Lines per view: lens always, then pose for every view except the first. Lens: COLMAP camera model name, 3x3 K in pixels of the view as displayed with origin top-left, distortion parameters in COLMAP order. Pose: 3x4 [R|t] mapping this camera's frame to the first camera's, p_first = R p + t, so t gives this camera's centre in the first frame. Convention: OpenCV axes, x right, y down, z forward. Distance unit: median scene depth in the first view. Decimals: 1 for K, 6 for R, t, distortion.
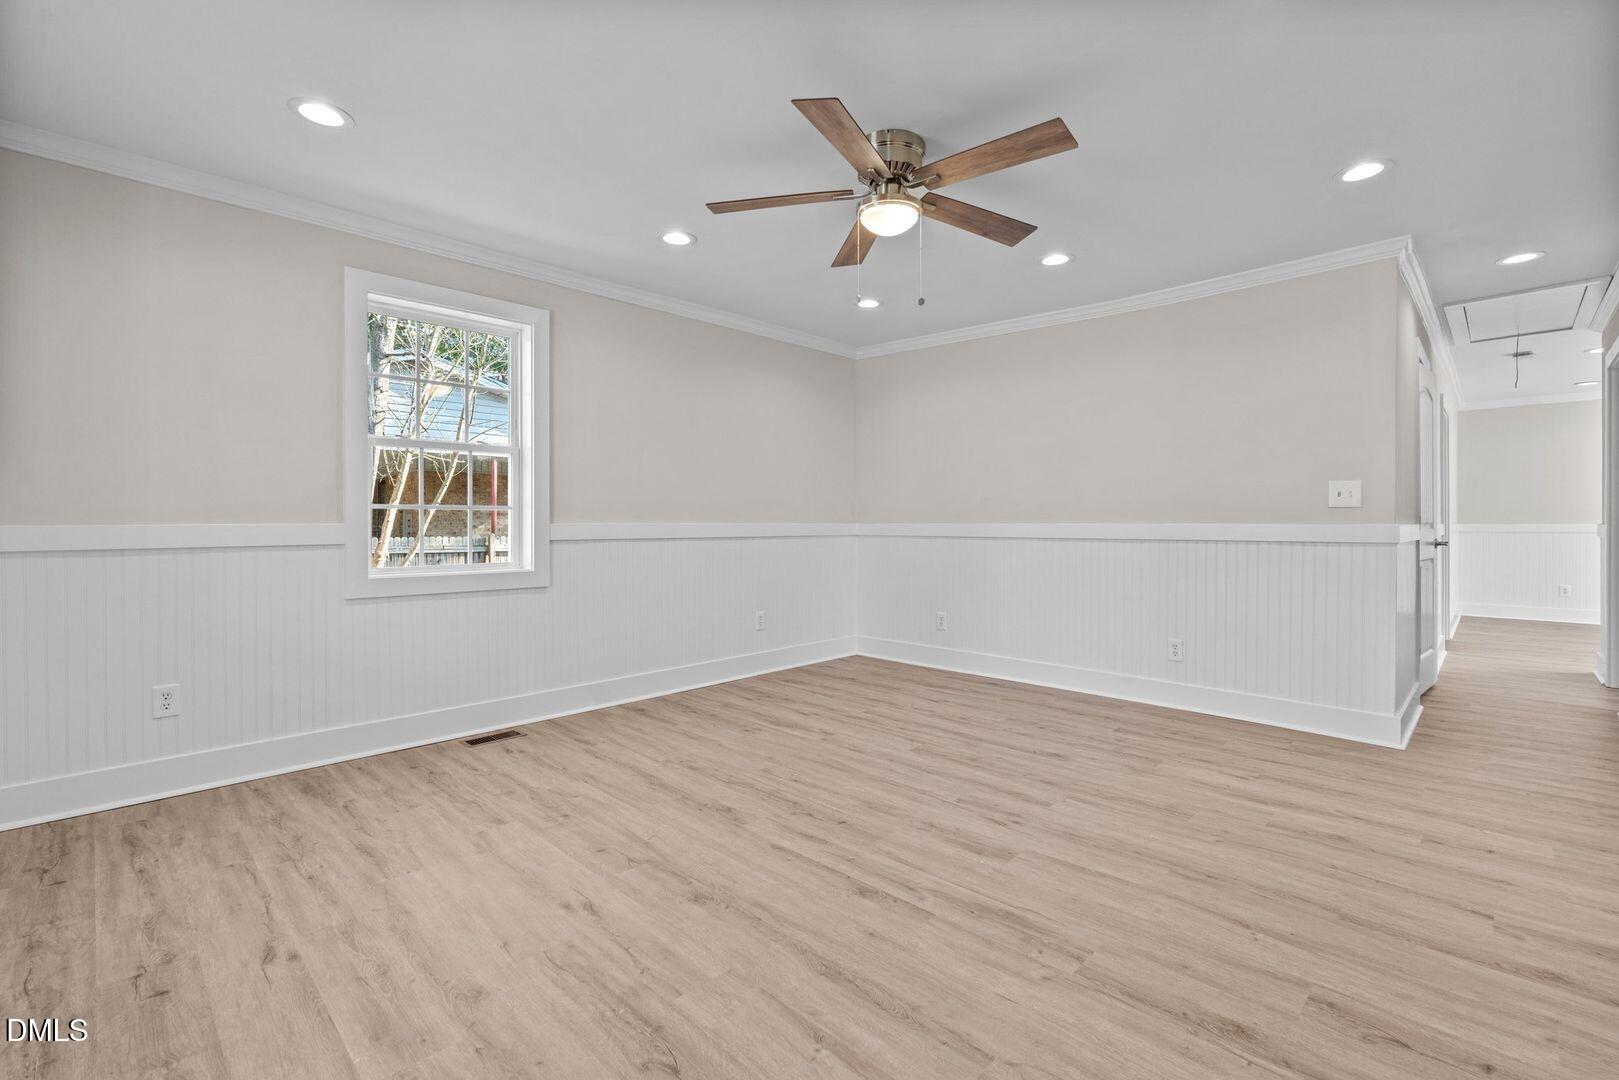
lens RADIAL K [[715.4, 0, 810.8], [0, 715.4, 545.9], [0, 0, 1]] dist [-0.001339, 0.000364]
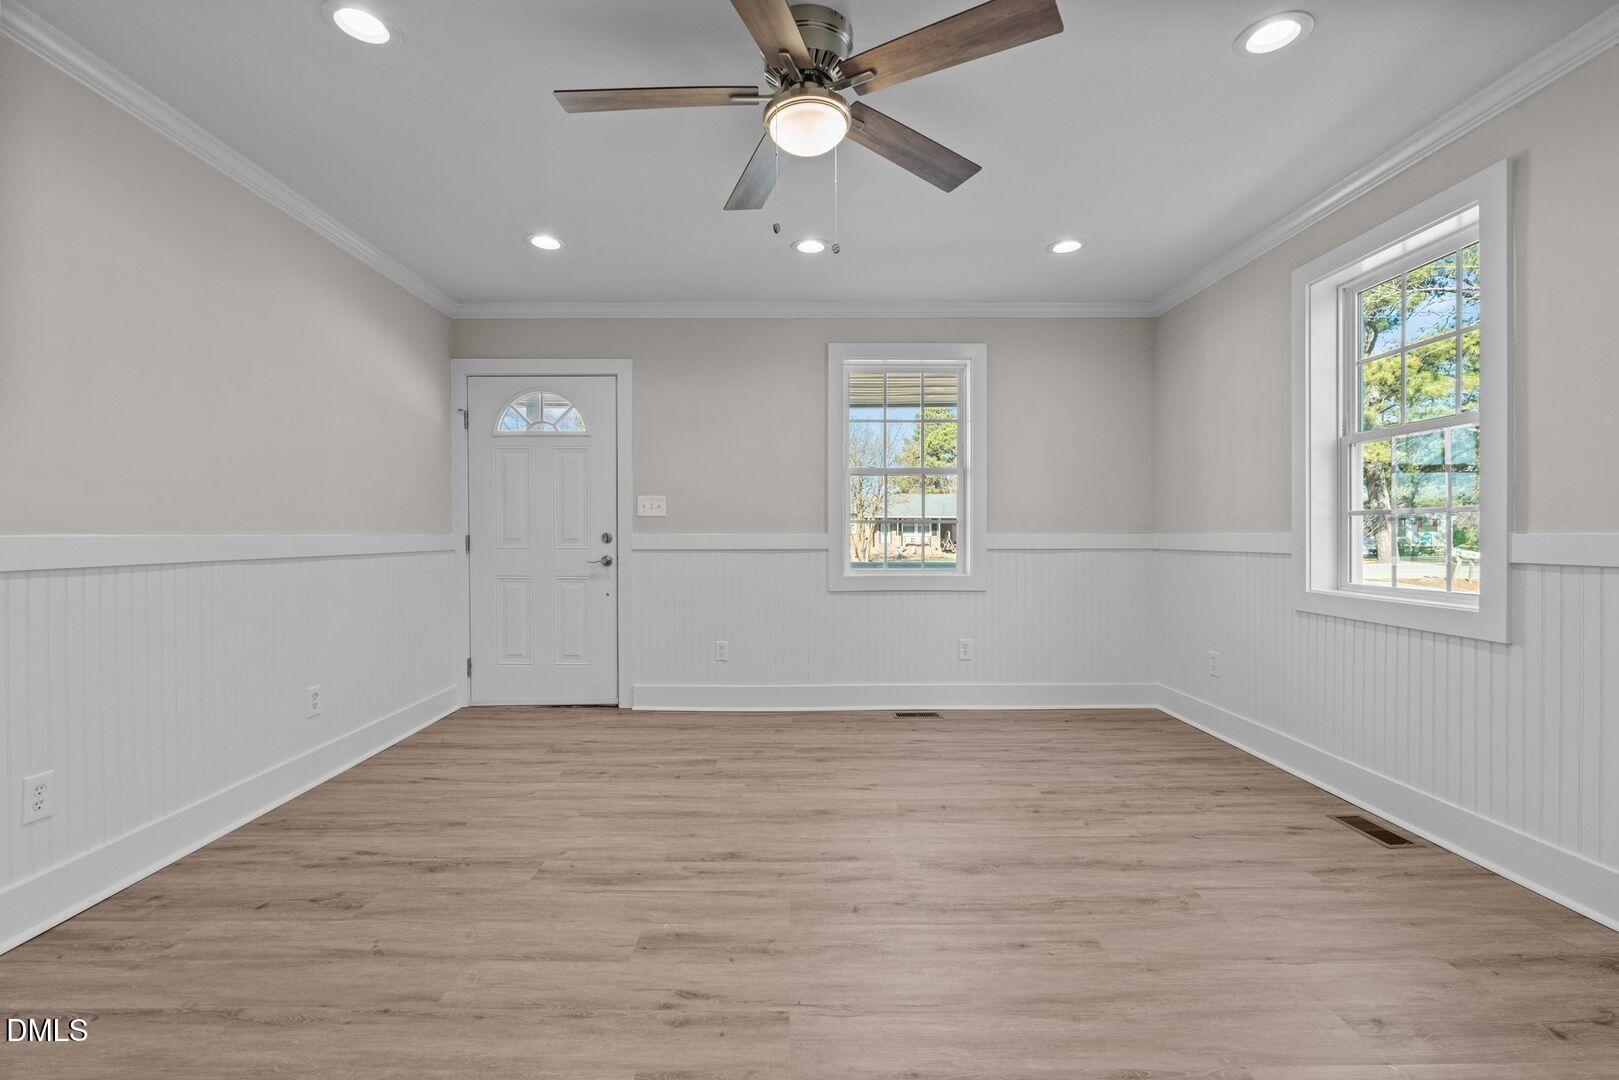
lens RADIAL K [[708.5, 0, 811.7], [0, 708.5, 547.4], [0, 0, 1]] dist [-0.004016, 0.000004]
pose [[-0.702522, 0.015366, -0.711496, 0.638729], [-0.019613, 0.998969, 0.040939, -0.047707], [0.711391, 0.042715, -0.701497, 1.517709]]
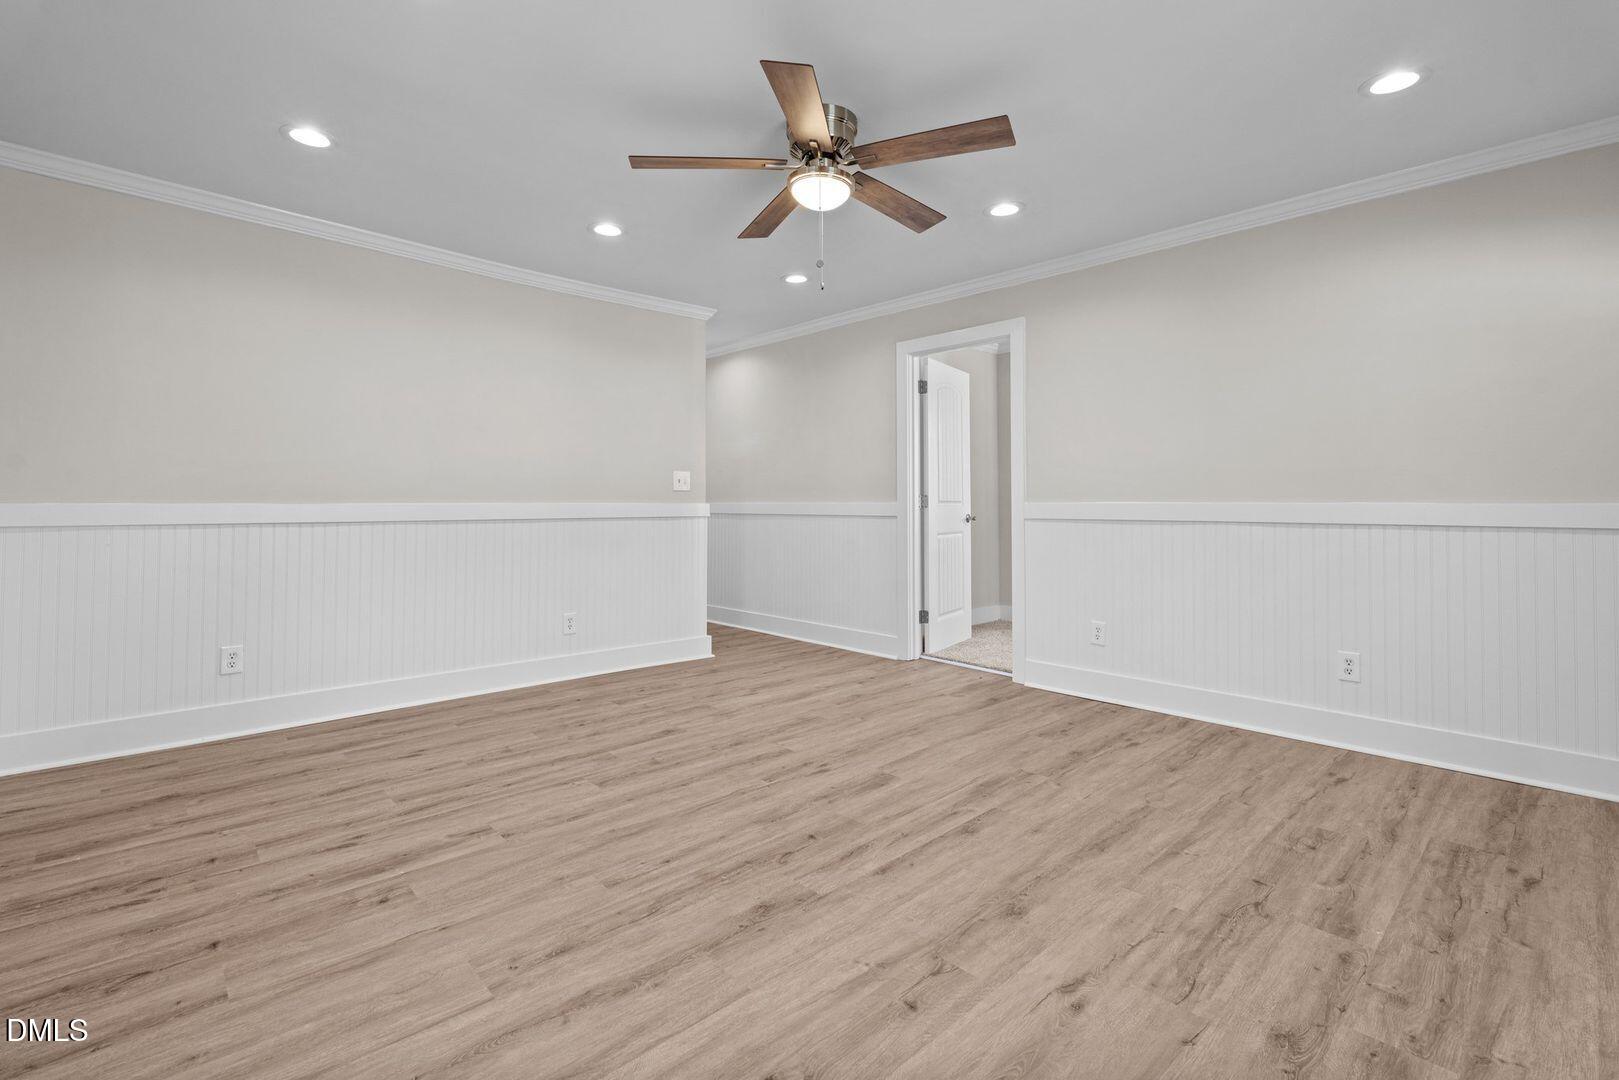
lens RADIAL K [[731.1, 0, 808.5], [0, 731.1, 534.5], [0, 0, 1]] dist [-0.006635, 0.000219]
pose [[0.042583, -0.040720, 0.998263, -0.859716], [0.030272, 0.998763, 0.039449, -0.025935], [-0.998634, 0.028540, 0.043762, 0.964723]]
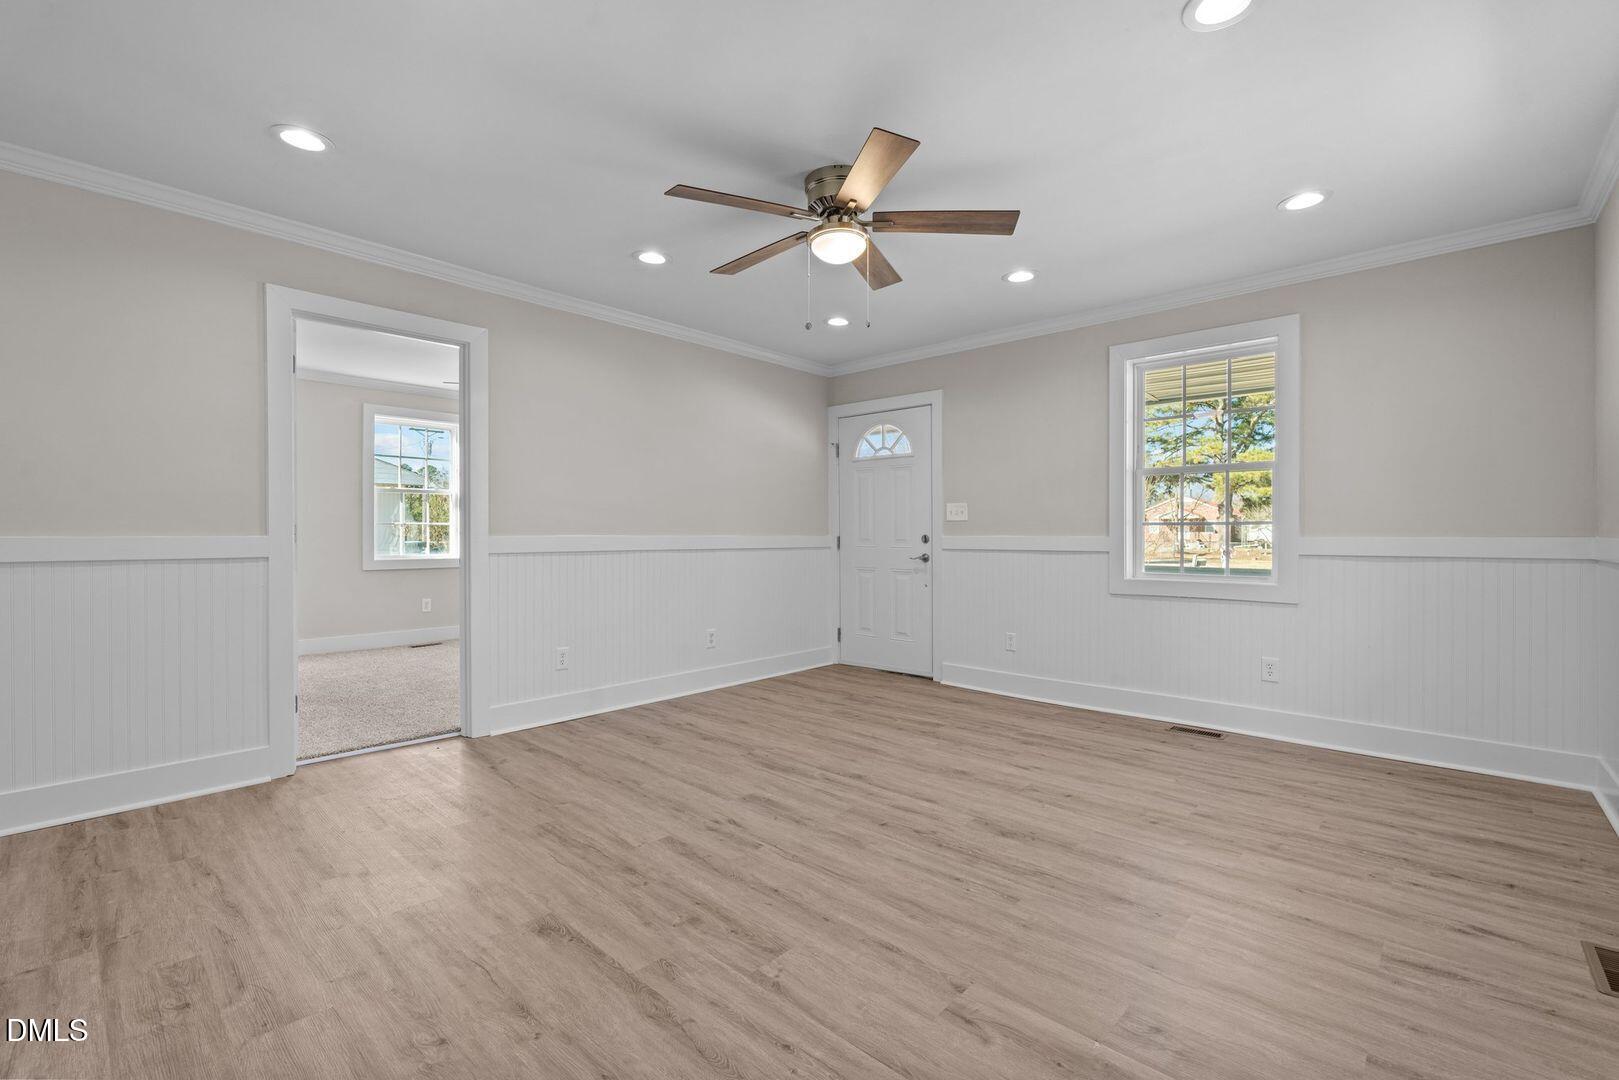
lens RADIAL K [[715.4, 0, 810.8], [0, 715.4, 545.9], [0, 0, 1]] dist [-0.001339, 0.000364]
pose [[-0.999402, 0.000143, -0.034571, 0.186839], [-0.001424, 0.998973, 0.045283, -0.064217], [0.034542, 0.045305, -0.998376, 2.036663]]
